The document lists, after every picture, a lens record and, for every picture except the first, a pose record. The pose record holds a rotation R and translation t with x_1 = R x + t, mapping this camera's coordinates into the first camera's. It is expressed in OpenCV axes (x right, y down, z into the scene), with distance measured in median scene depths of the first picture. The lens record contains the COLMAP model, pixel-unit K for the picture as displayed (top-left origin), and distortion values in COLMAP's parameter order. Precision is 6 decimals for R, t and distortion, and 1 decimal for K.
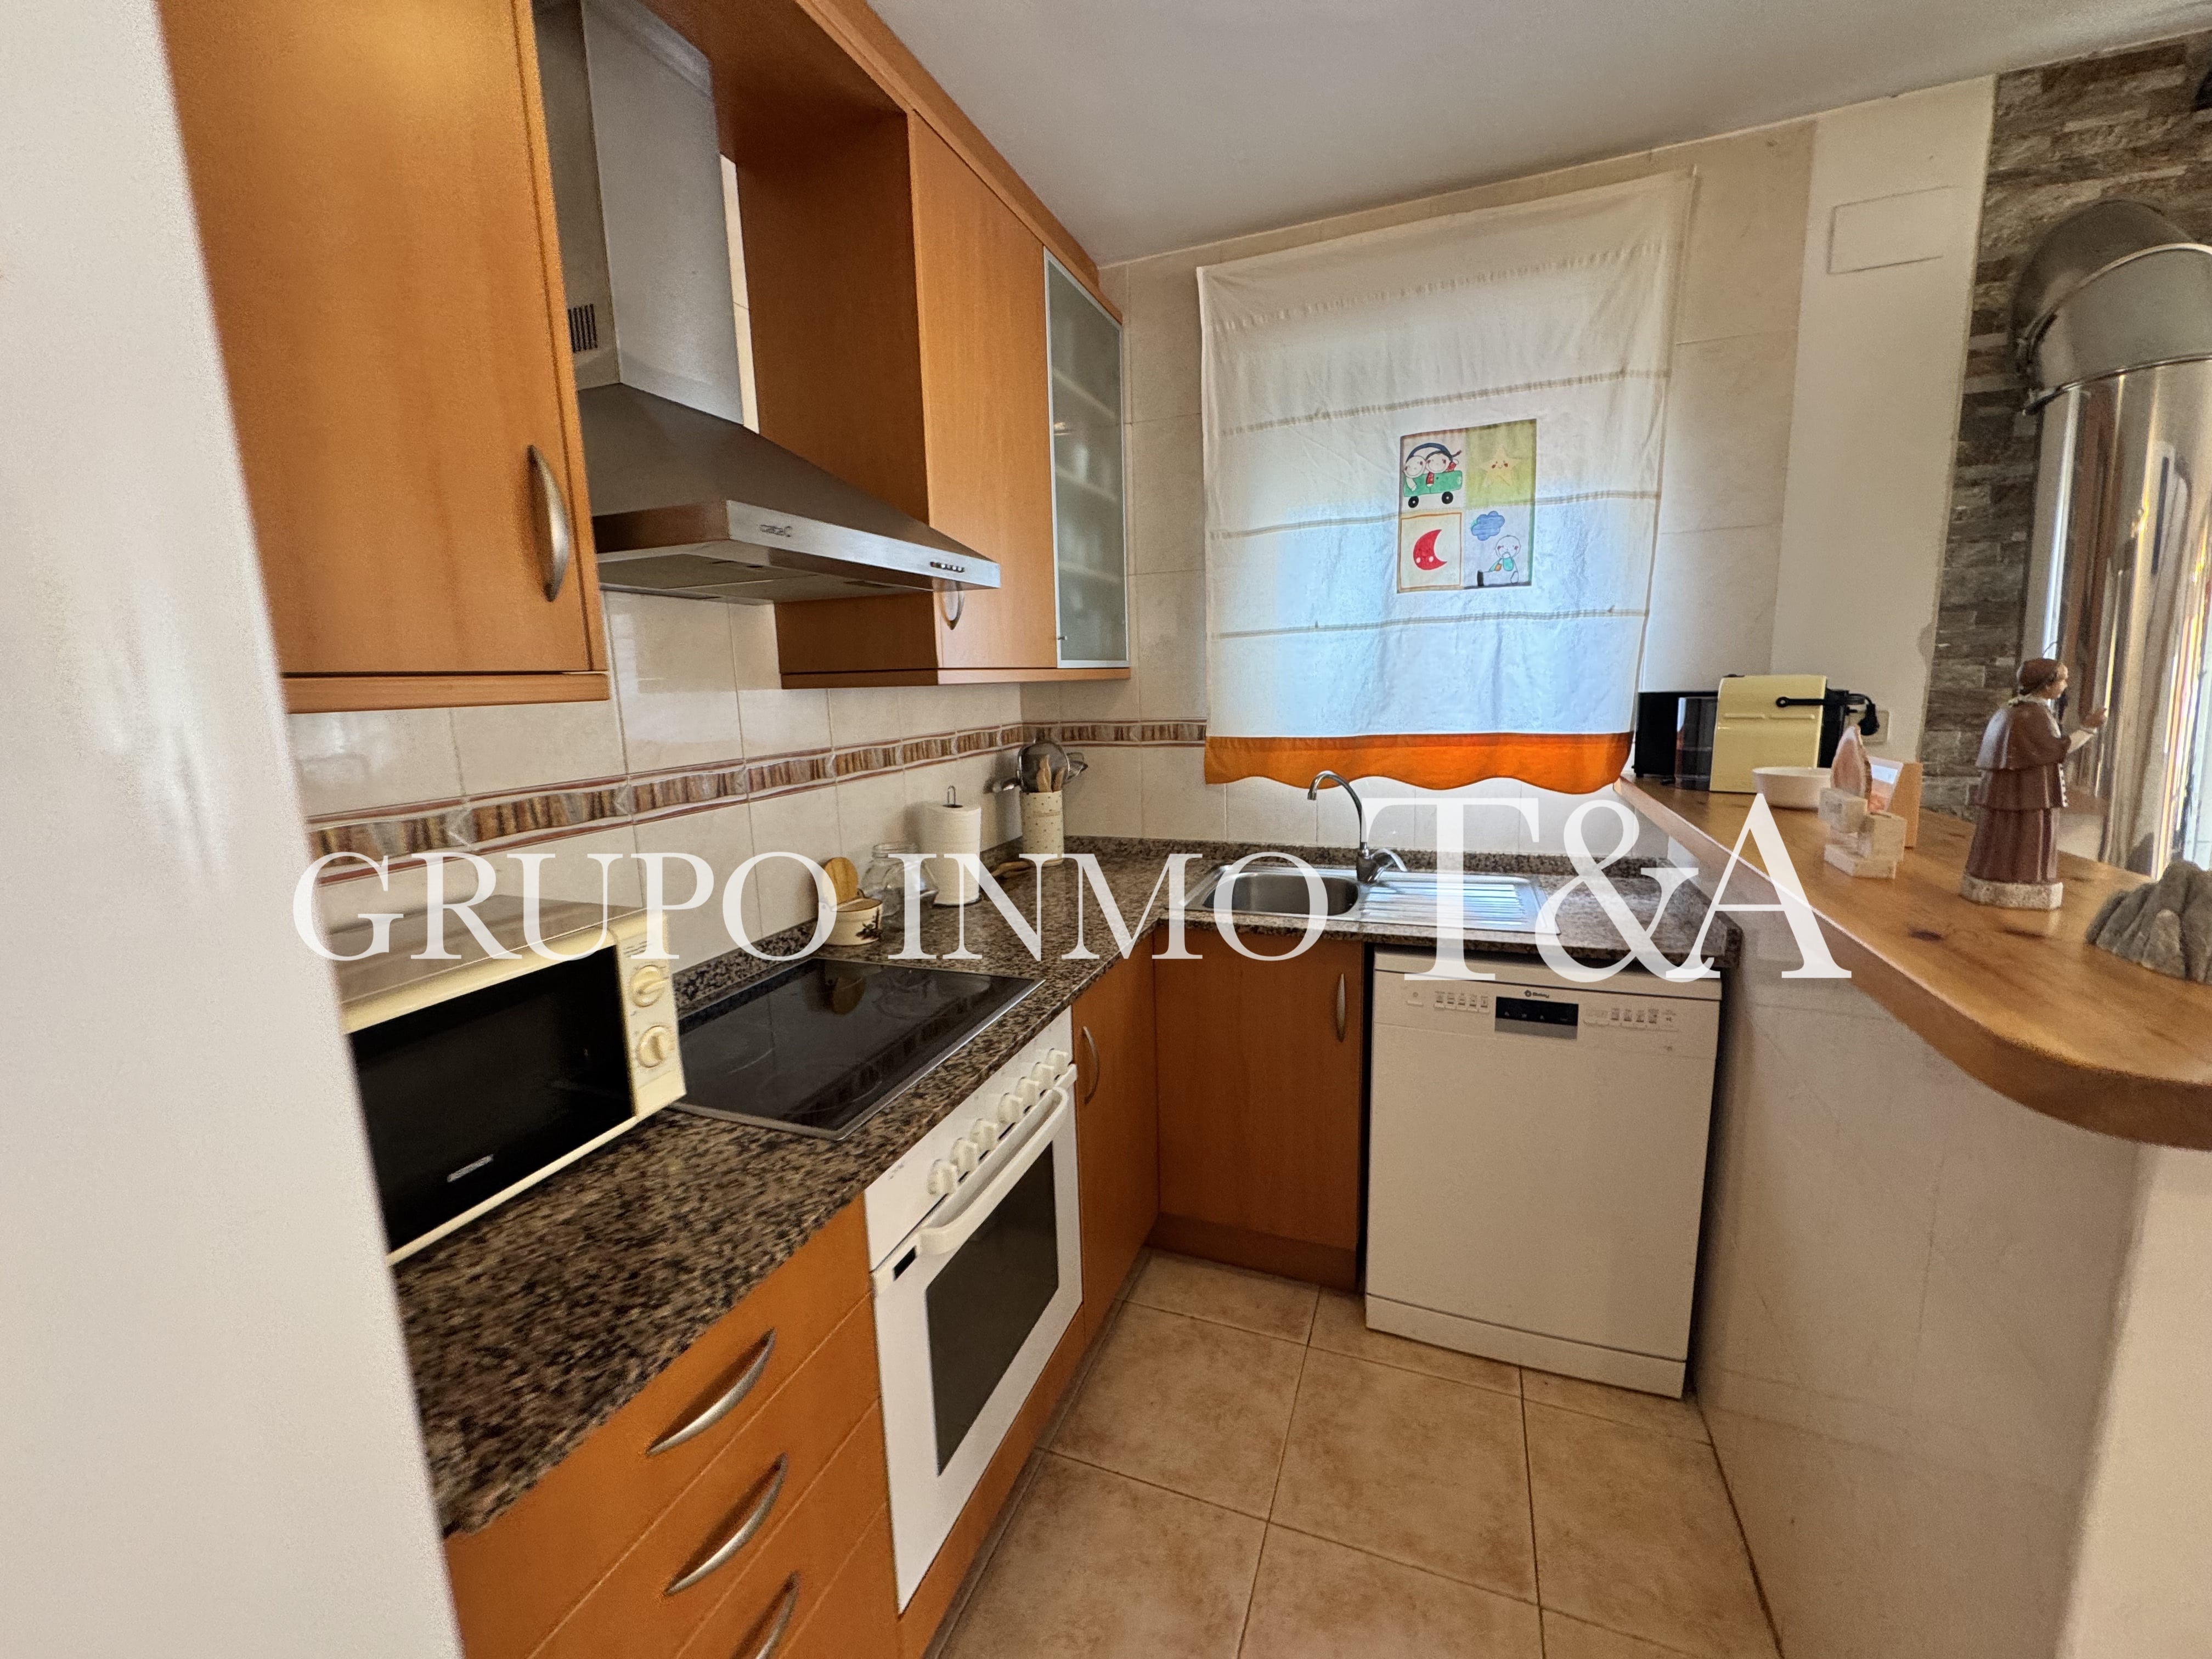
lens RADIAL K [[887.0, 0, 1105.6], [0, 887.0, 821.9], [0, 0, 1]] dist [-0.003690, 0.000386]
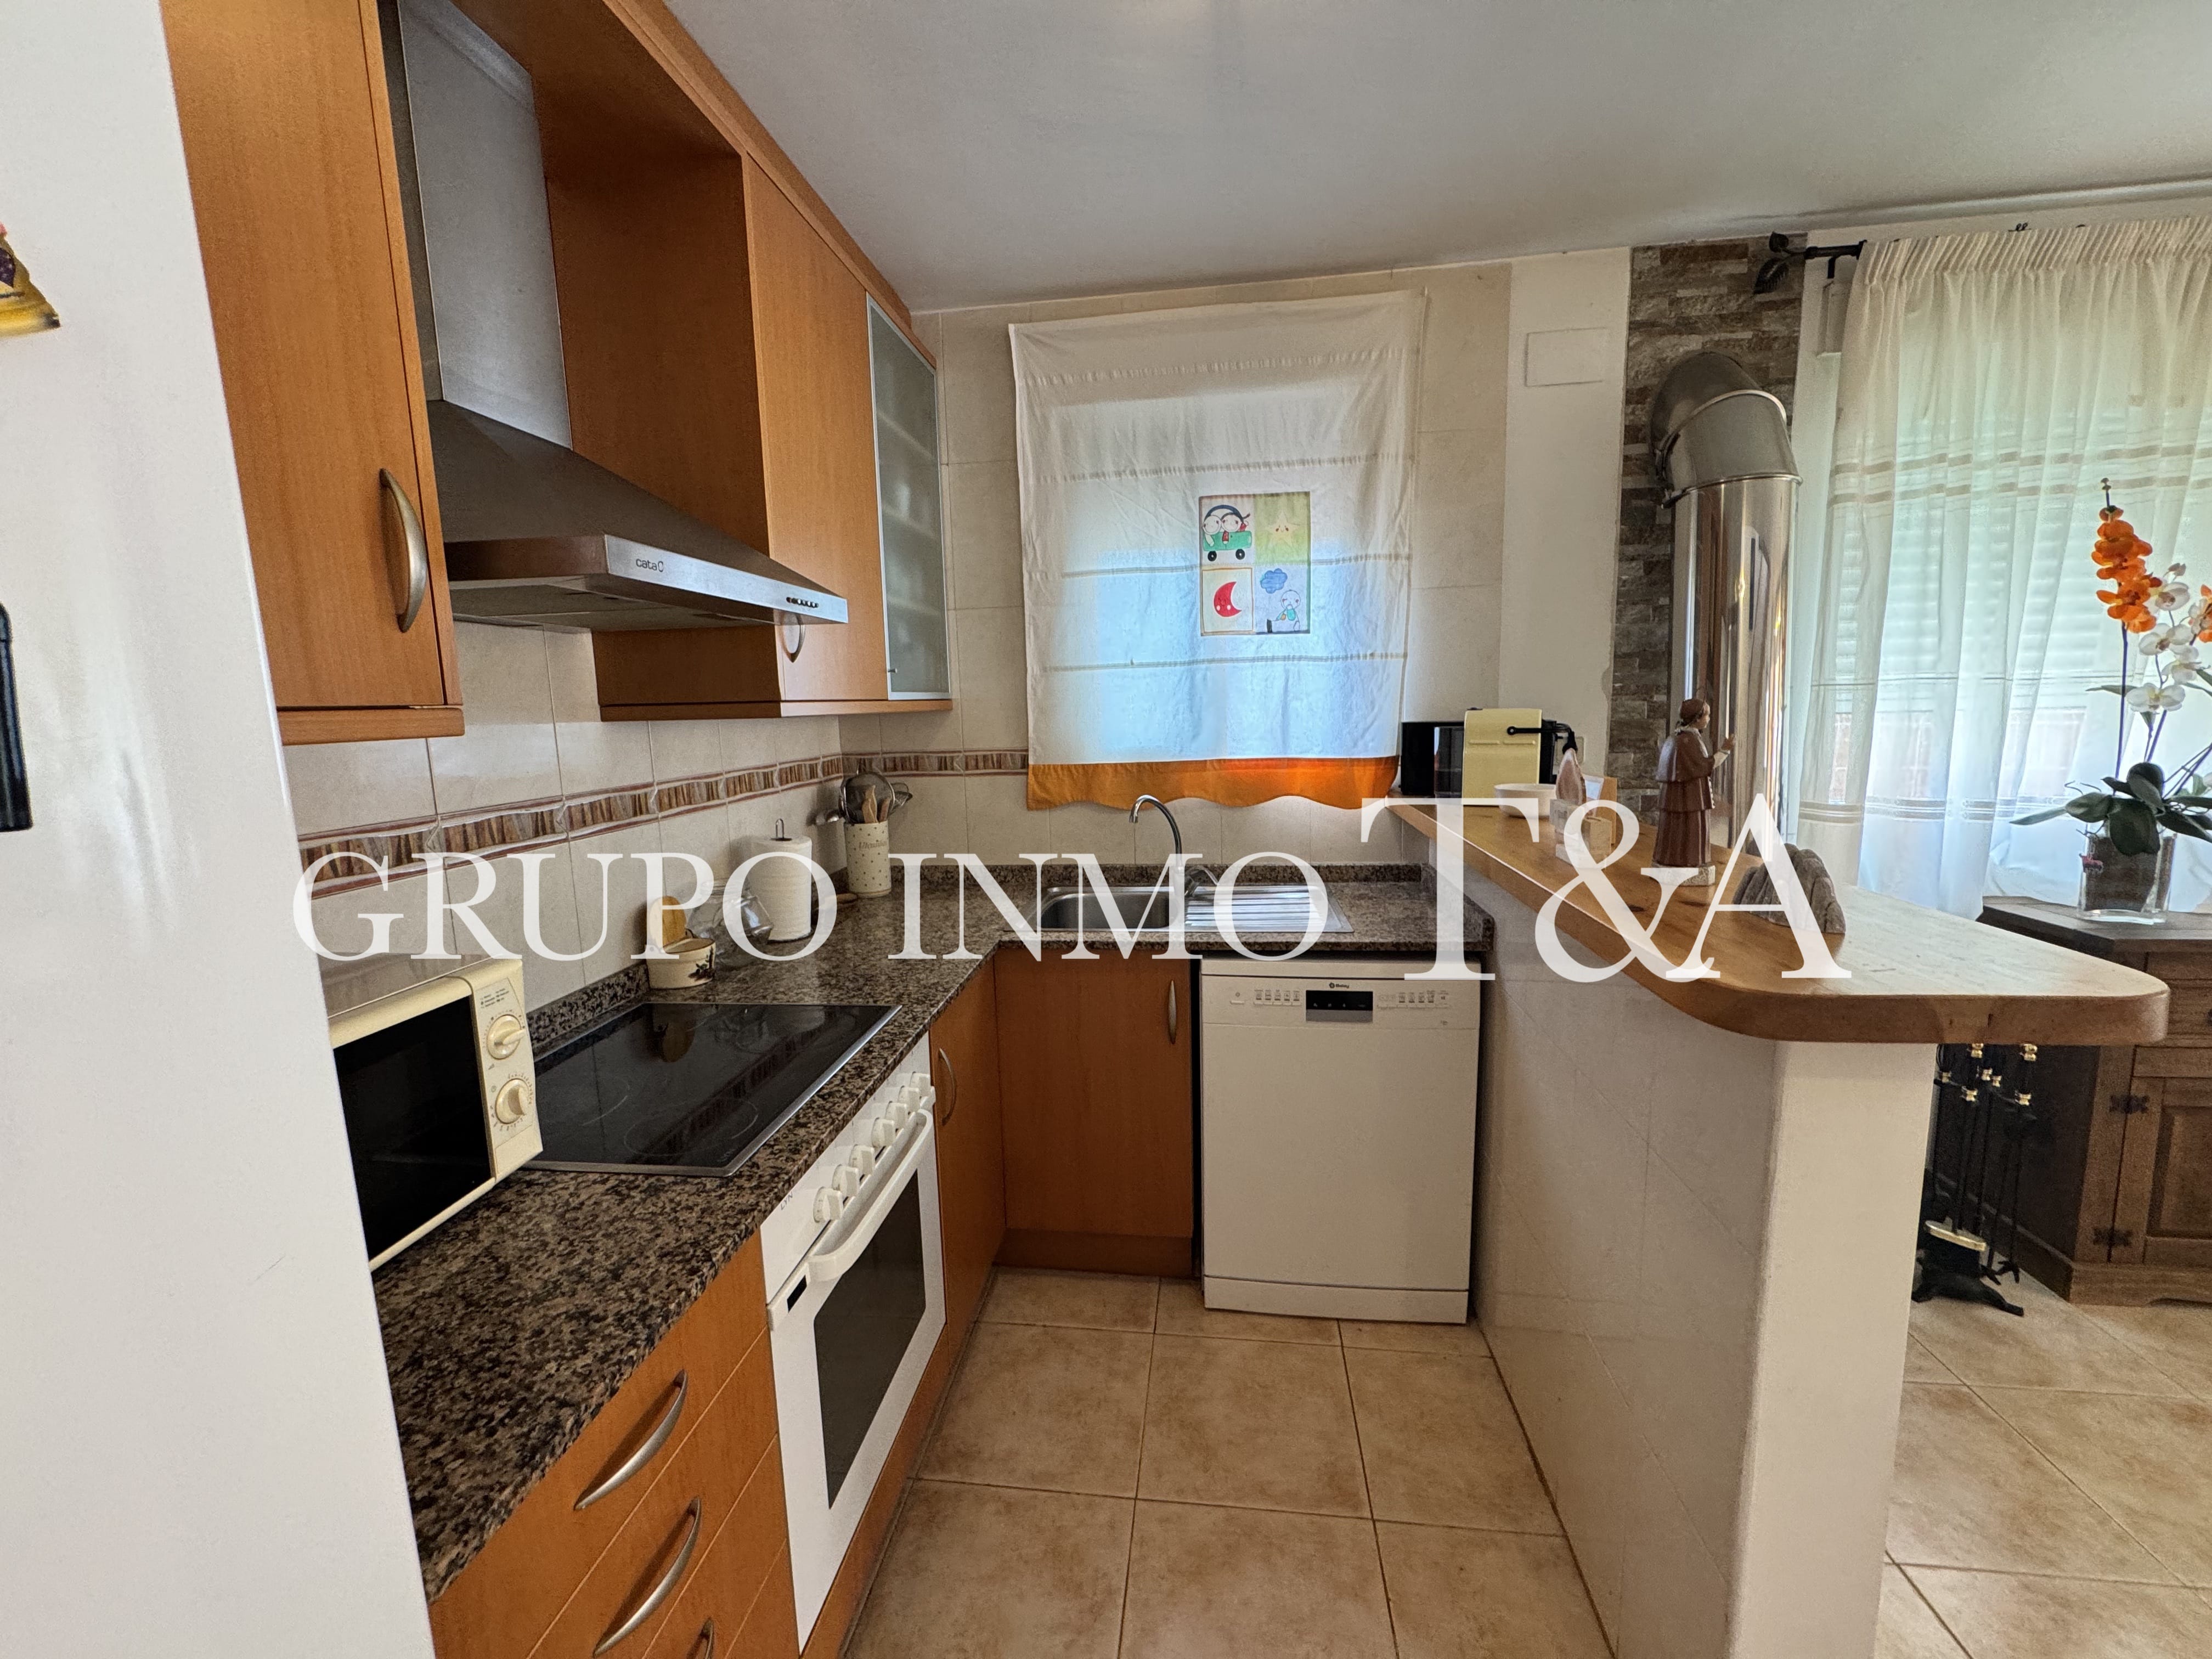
lens RADIAL K [[882.7, 0, 1108.9], [0, 882.7, 822.2], [0, 0, 1]] dist [-0.002864, 0.000071]
pose [[0.970871, -0.028946, 0.237848, -0.066580], [0.036354, 0.998979, -0.026818, 0.003264], [-0.236829, 0.034683, 0.970932, -0.044340]]
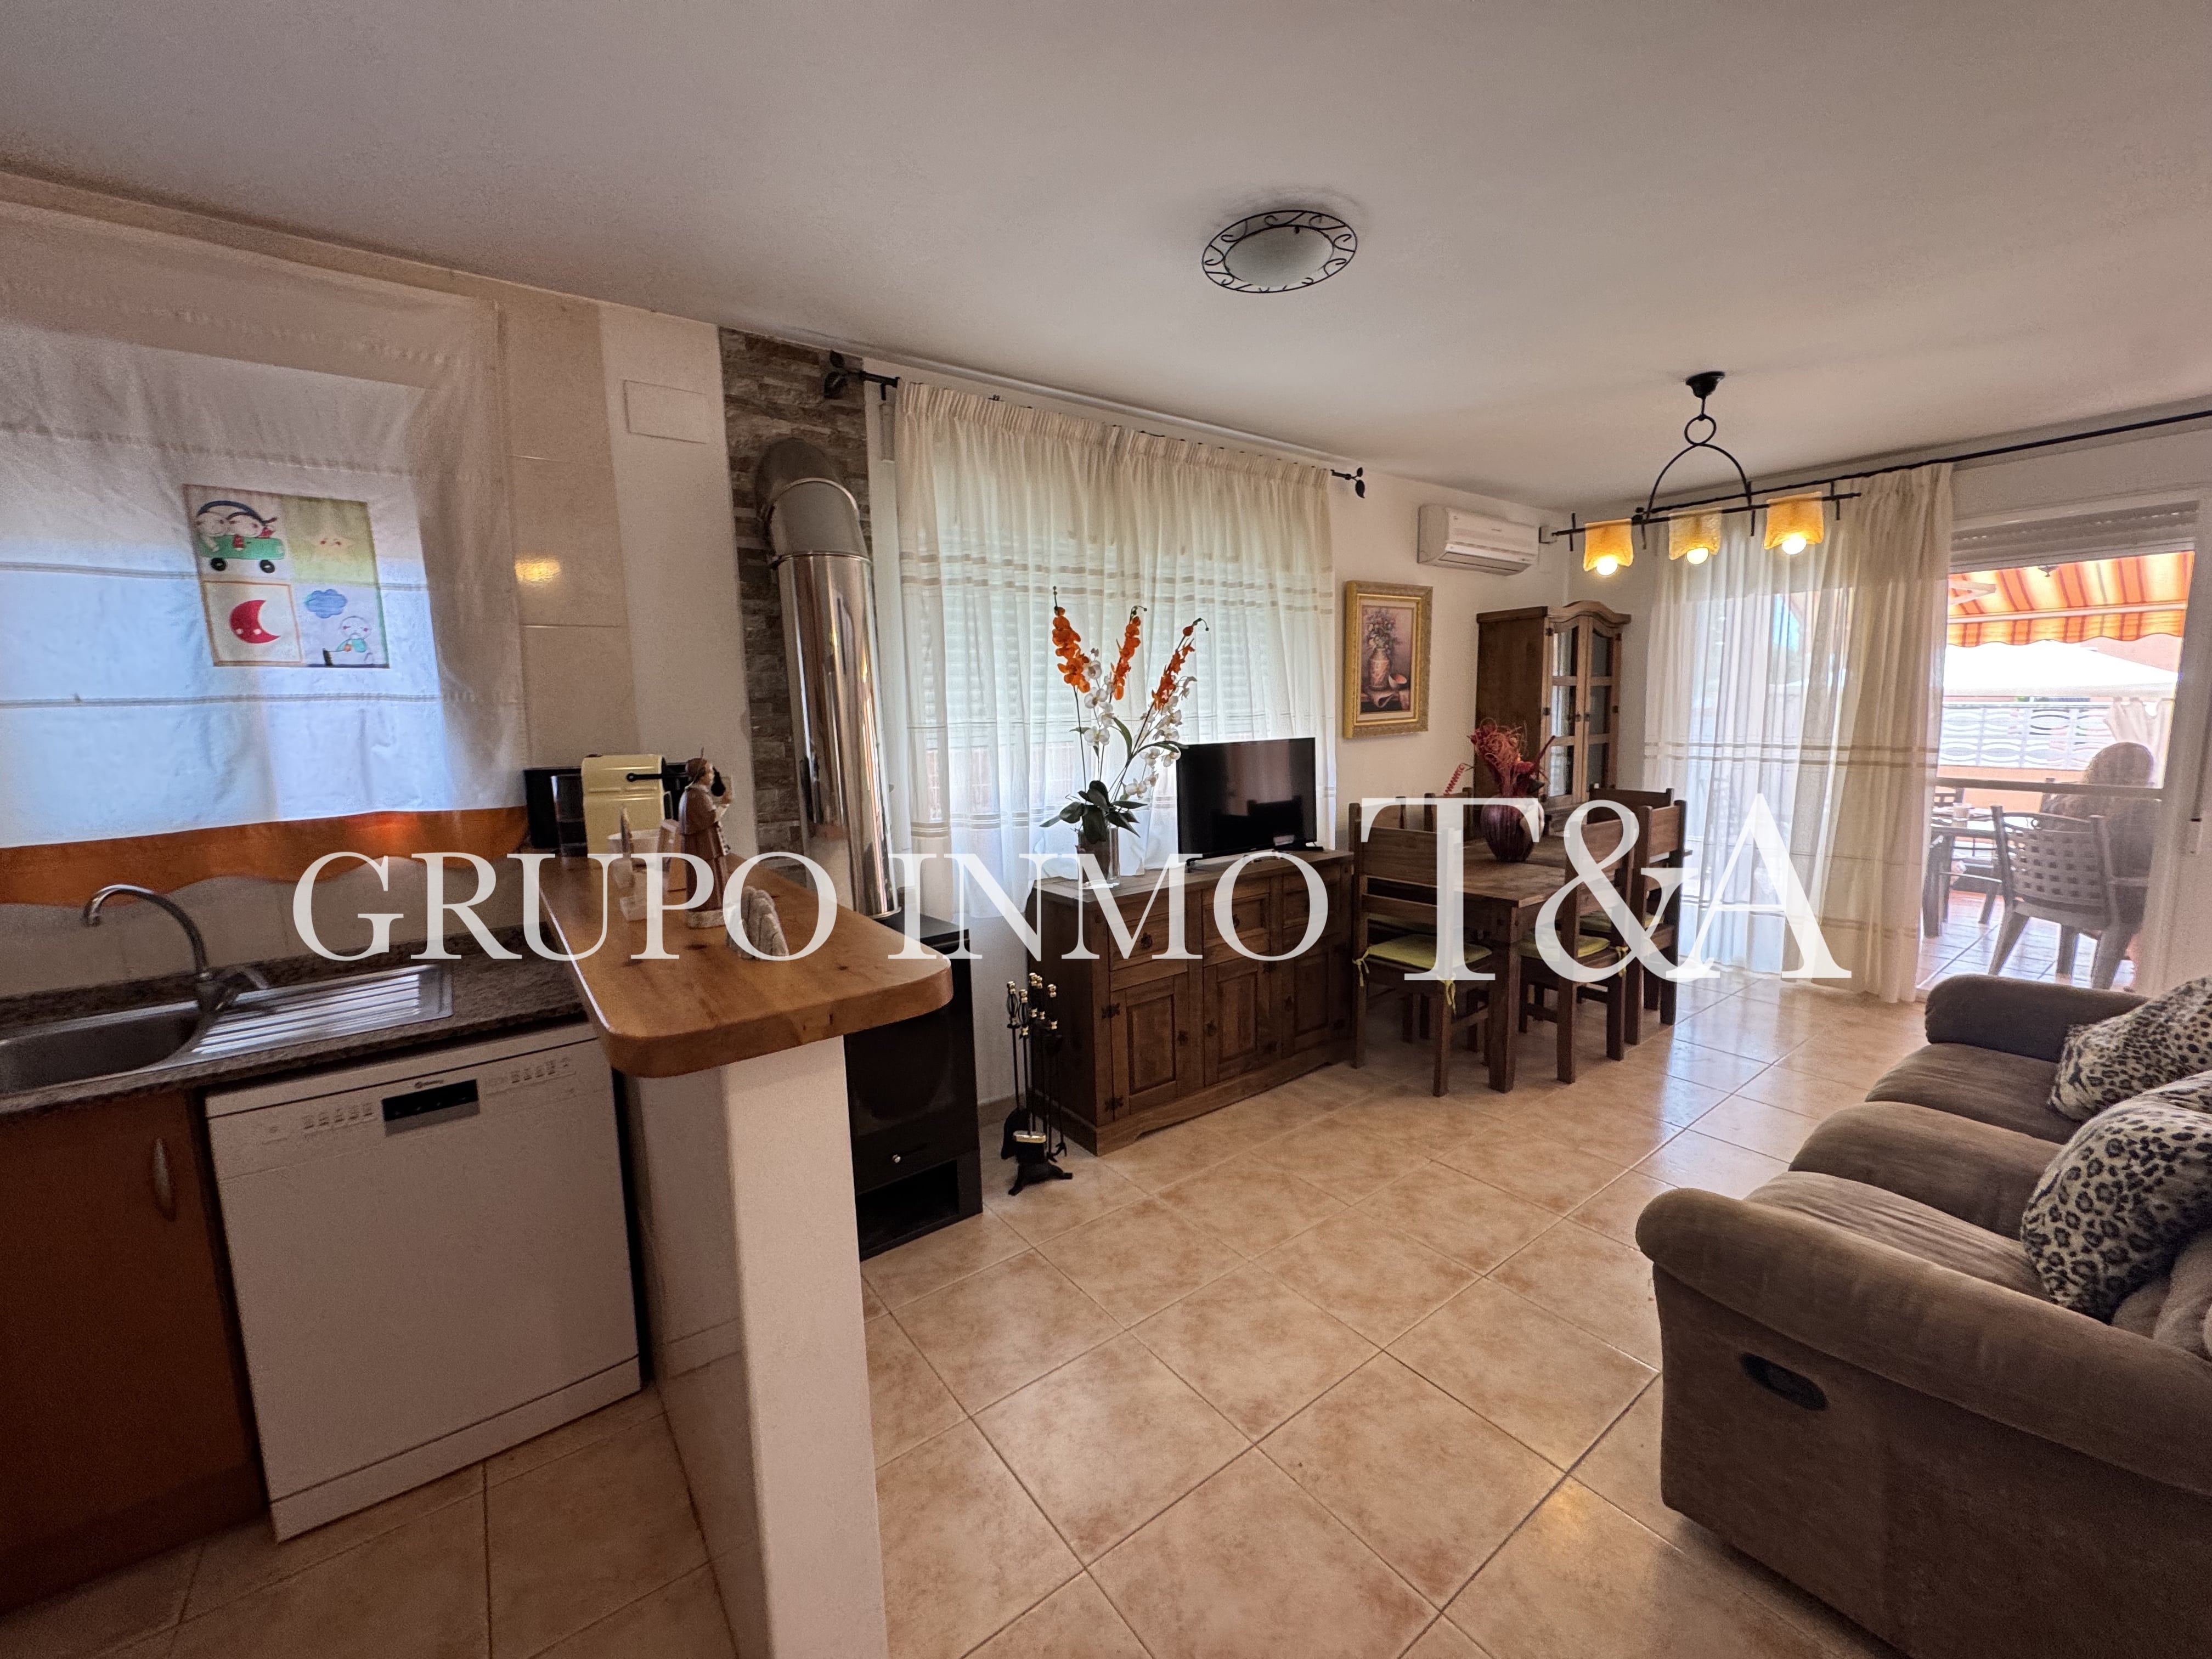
lens RADIAL K [[882.7, 0, 1108.9], [0, 882.7, 822.2], [0, 0, 1]] dist [-0.002864, 0.000071]
pose [[0.536031, -0.093068, 0.839052, 0.093778], [0.141506, 0.989748, 0.019381, -0.005056], [-0.832254, 0.108342, 0.543706, -0.193353]]
